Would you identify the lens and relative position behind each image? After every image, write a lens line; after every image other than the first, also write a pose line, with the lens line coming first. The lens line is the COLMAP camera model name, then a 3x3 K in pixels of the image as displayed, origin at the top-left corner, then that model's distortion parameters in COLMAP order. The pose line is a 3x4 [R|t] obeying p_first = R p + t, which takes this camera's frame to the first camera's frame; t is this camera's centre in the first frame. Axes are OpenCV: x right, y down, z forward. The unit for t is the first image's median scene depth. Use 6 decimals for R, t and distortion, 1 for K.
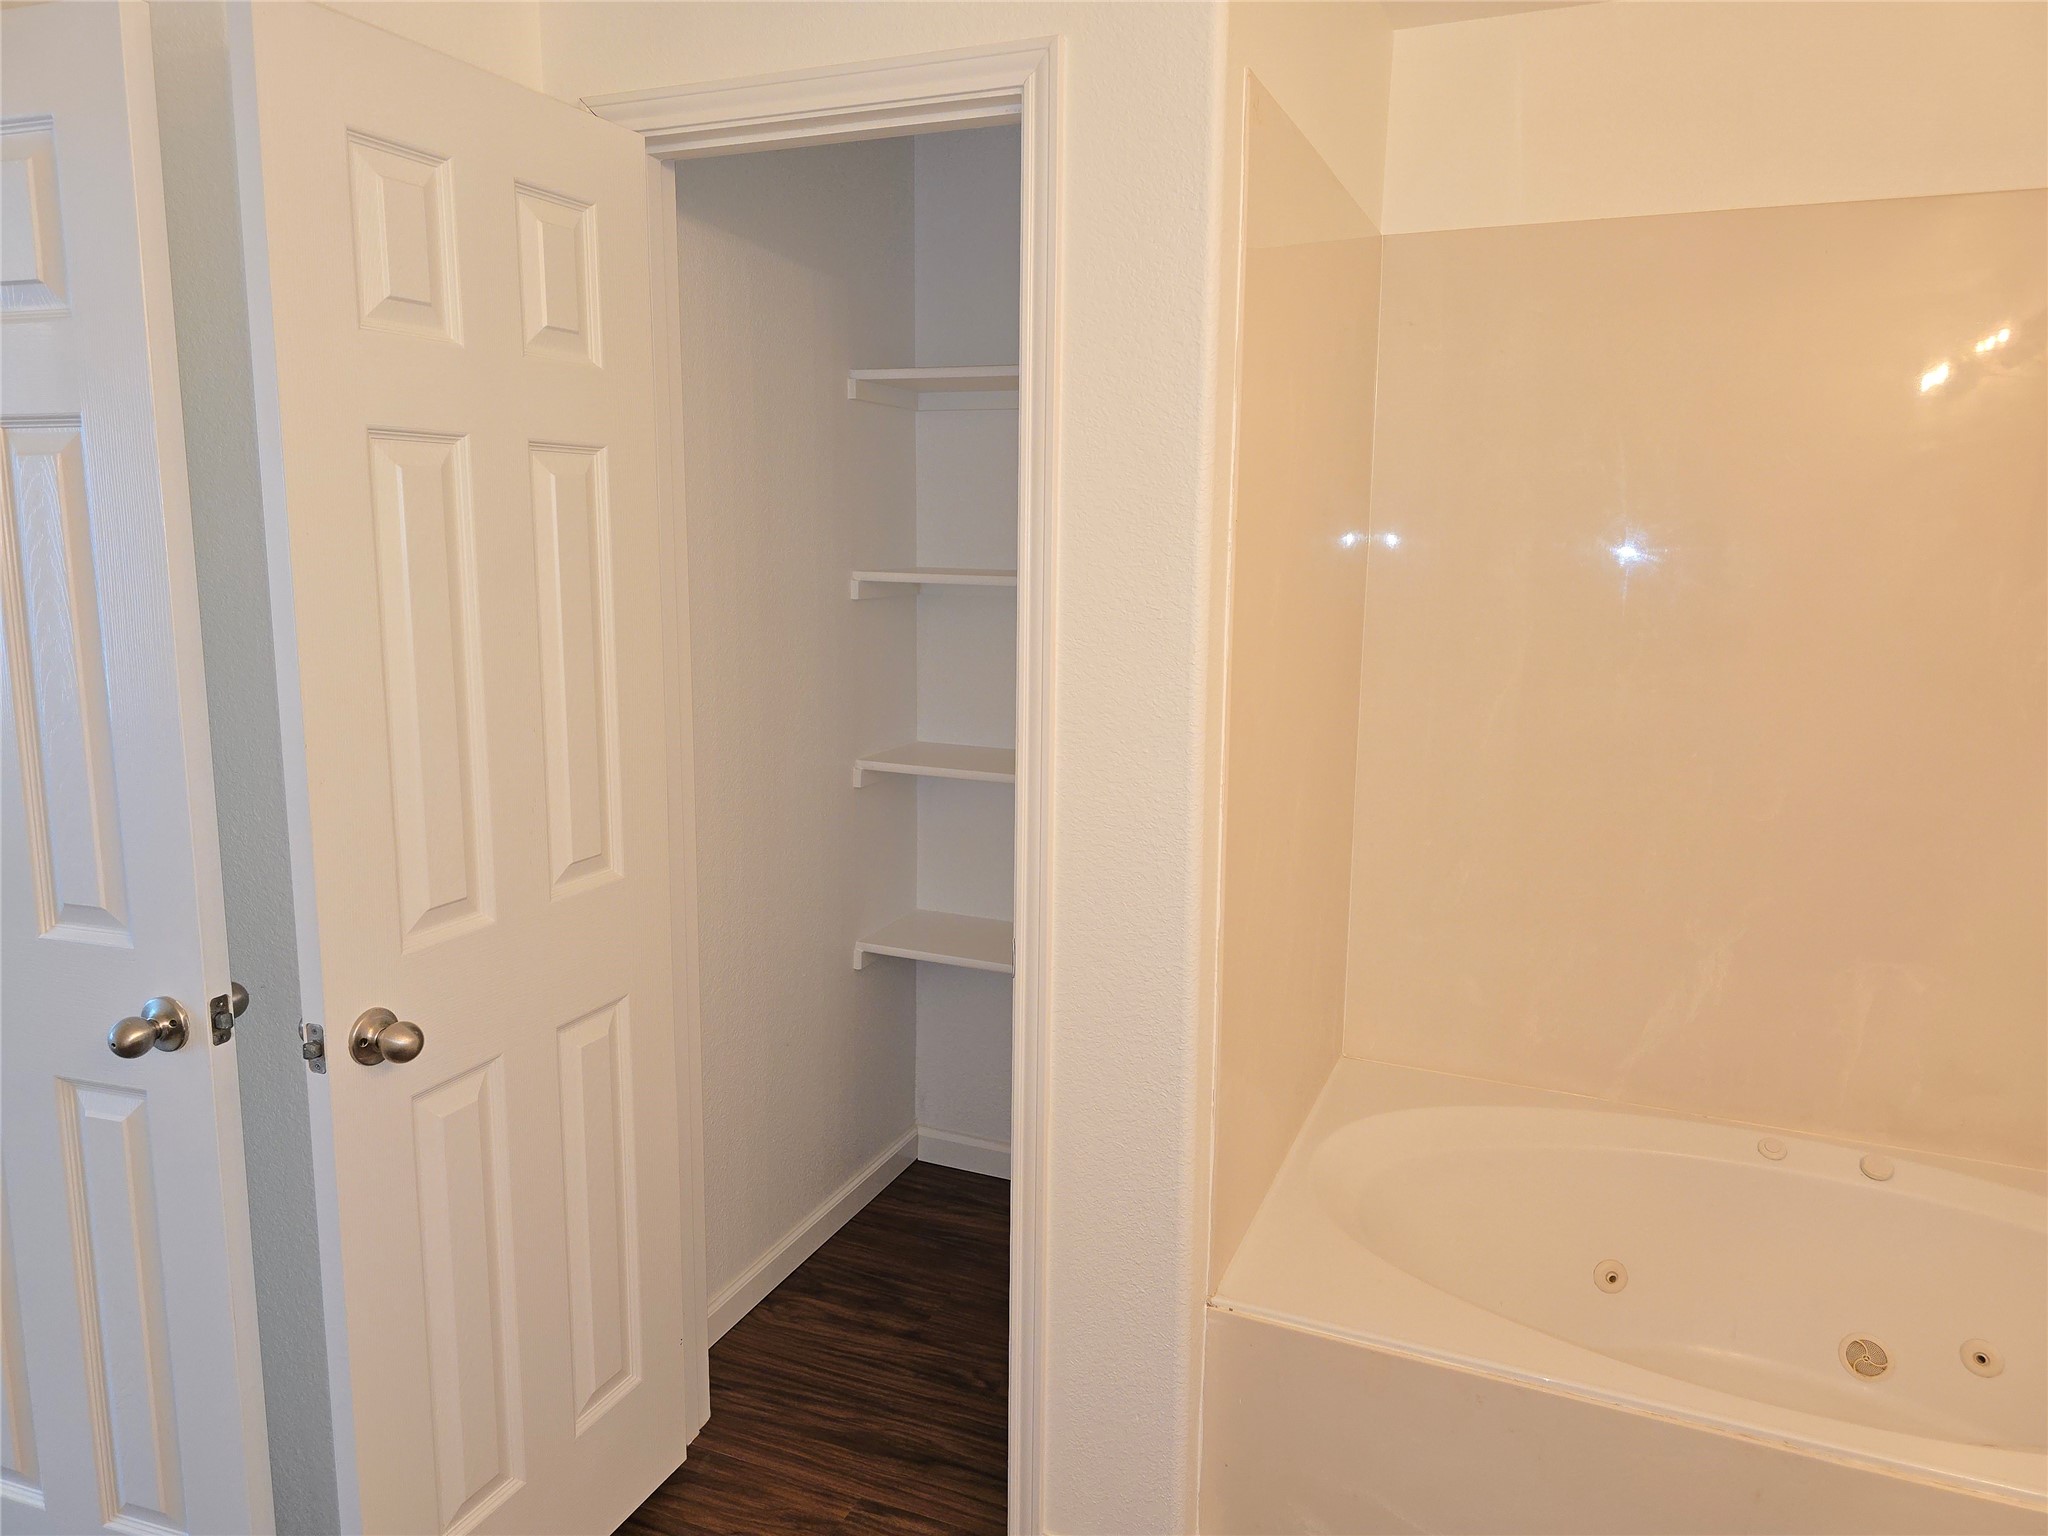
lens RADIAL K [[1397.9, 0, 1024.0], [0, 1397.9, 768.0], [0, 0, 1]] dist [0.041392, -0.002433]
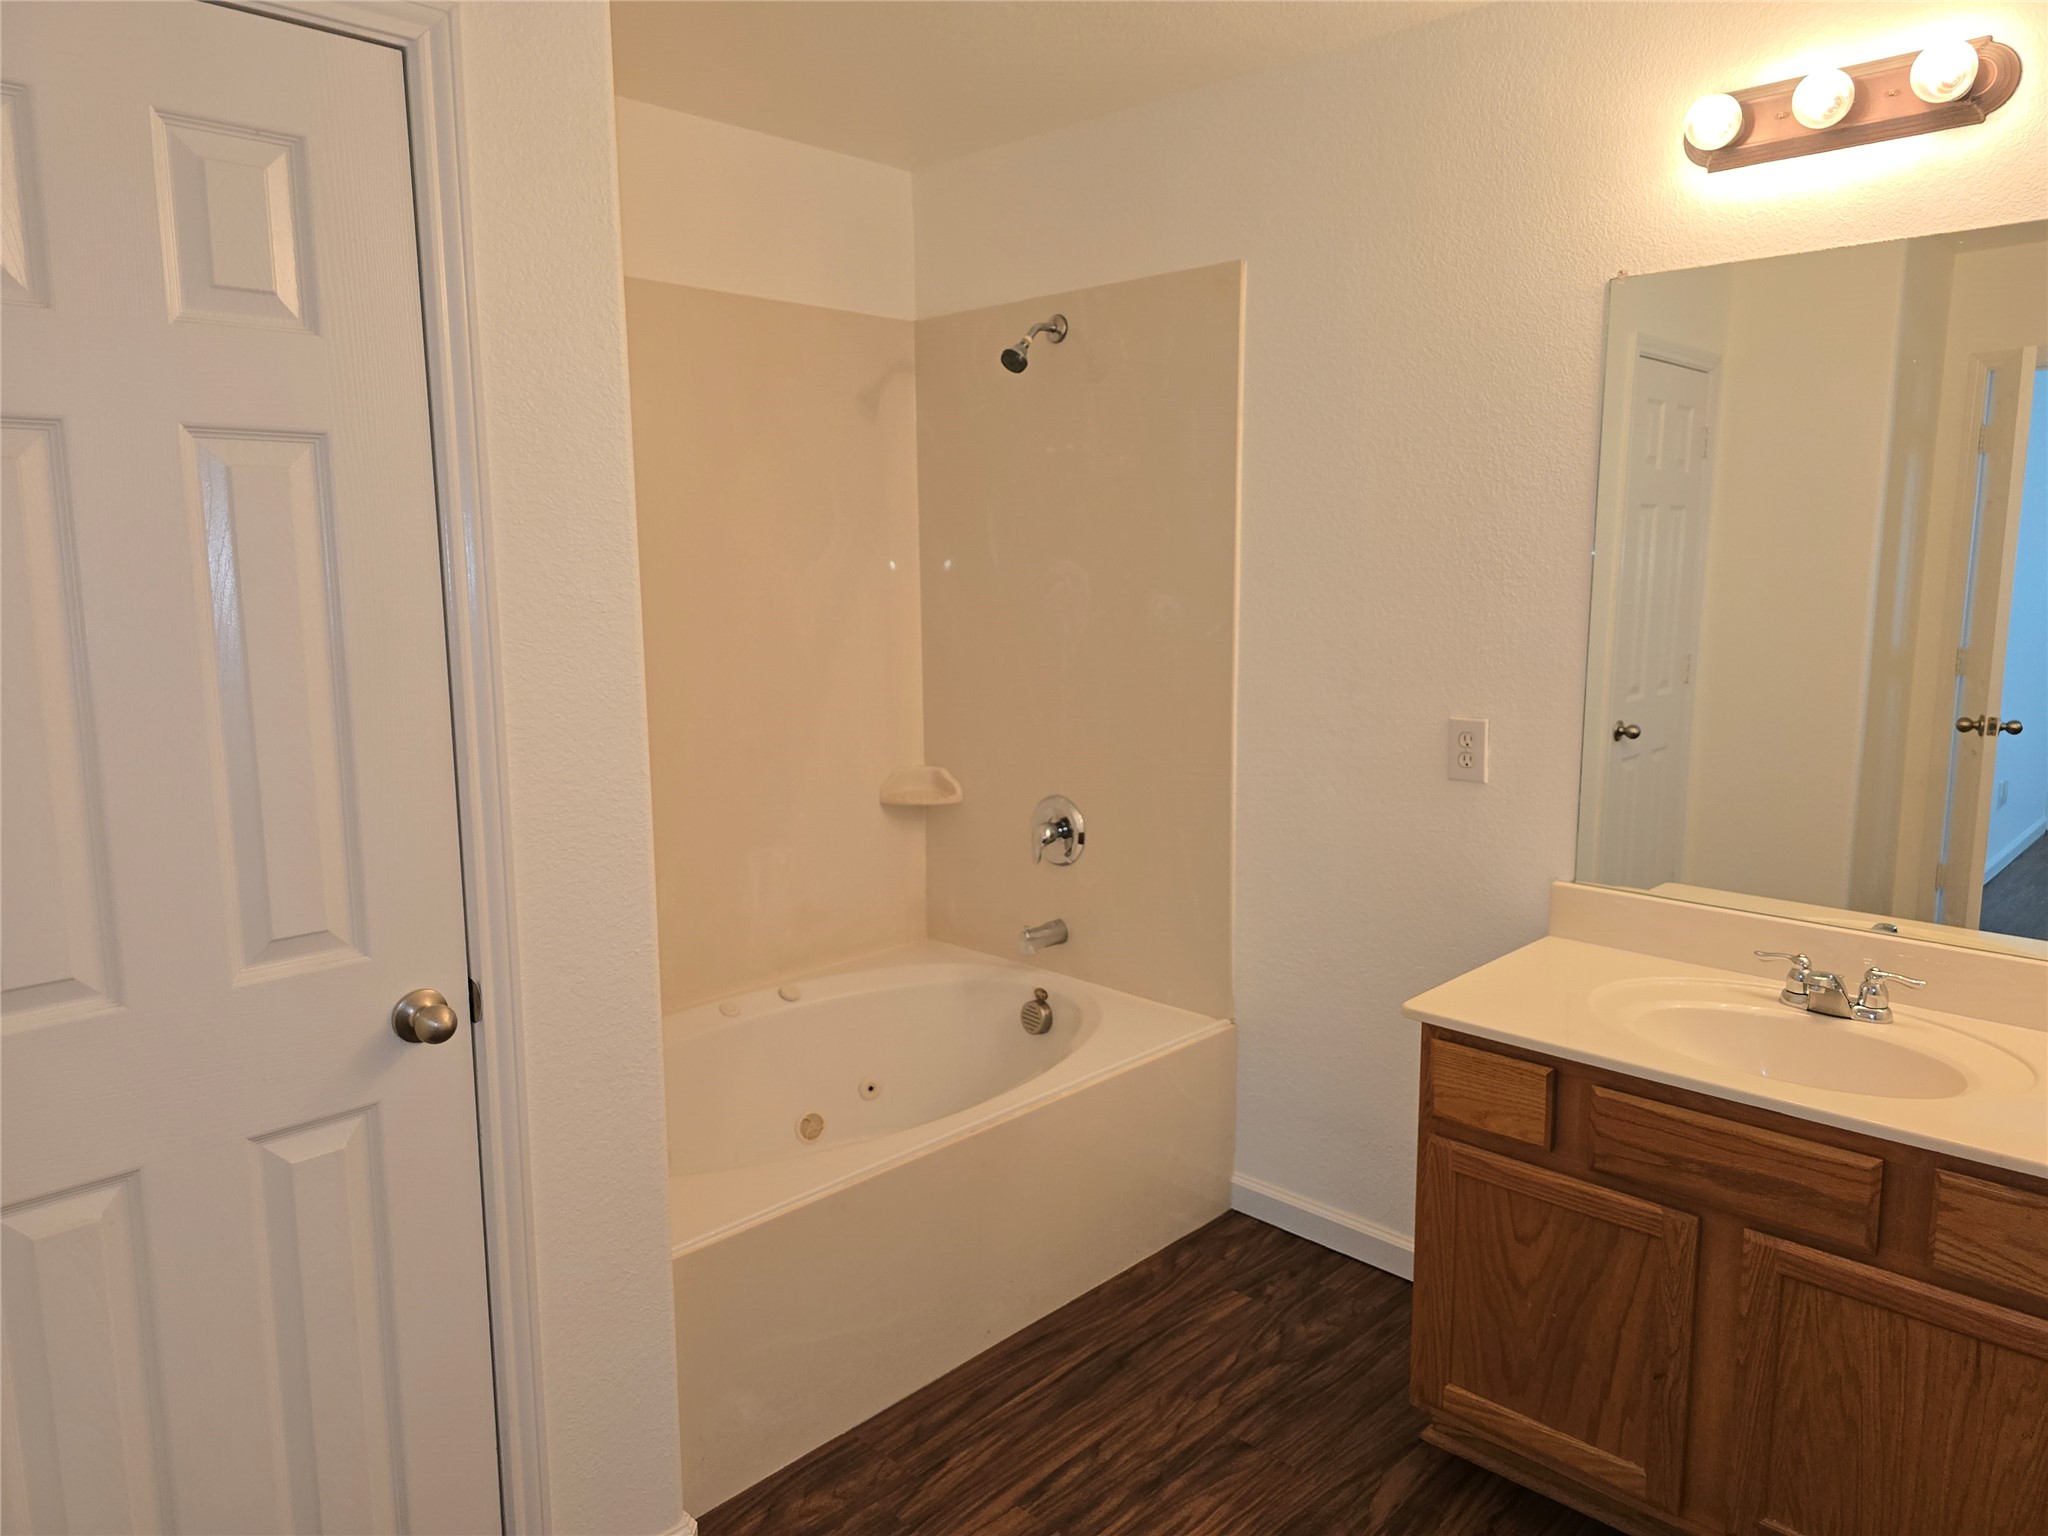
lens RADIAL K [[1397.9, 0, 1024.0], [0, 1397.9, 768.0], [0, 0, 1]] dist [0.041392, -0.002433]
pose [[0.357515, -0.156807, 0.920649, -0.813744], [0.159976, 0.981515, 0.105050, -0.071245], [-0.920103, 0.109725, 0.375992, 0.329365]]
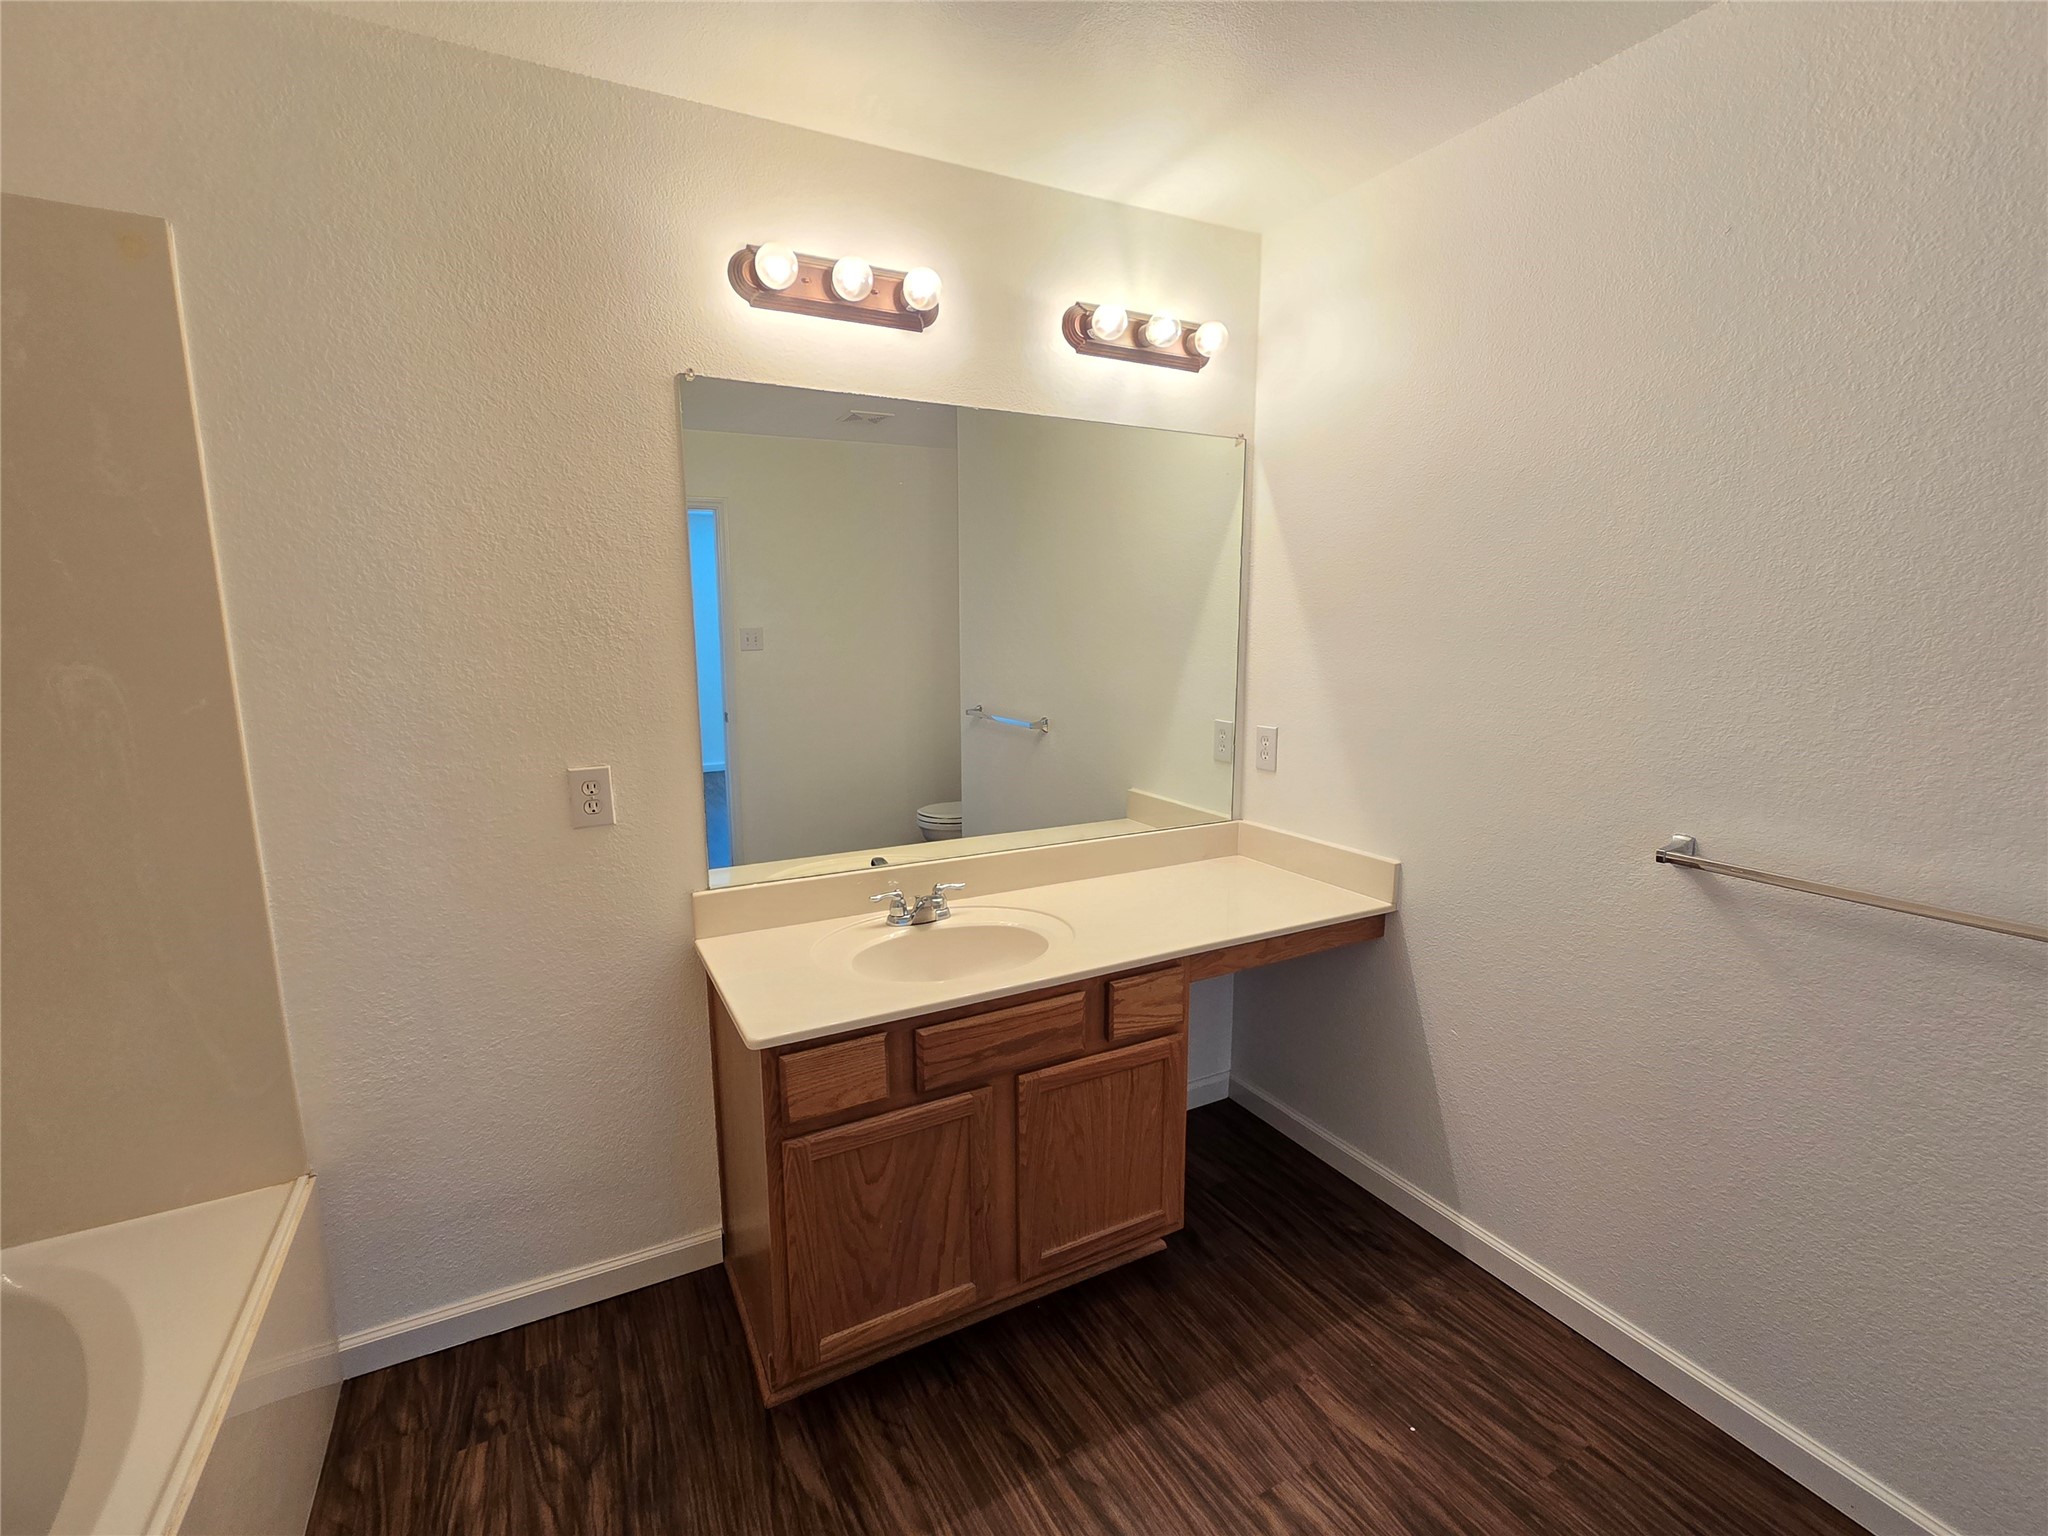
lens RADIAL K [[915.2, 0, 1025.4], [0, 915.2, 775.7], [0, 0, 1]] dist [0.000806, 0.000373]
pose [[-0.775840, -0.113170, 0.620697, -0.543879], [0.098794, 0.949856, 0.296671, -0.104343], [-0.623146, 0.291491, -0.725756, 0.612193]]
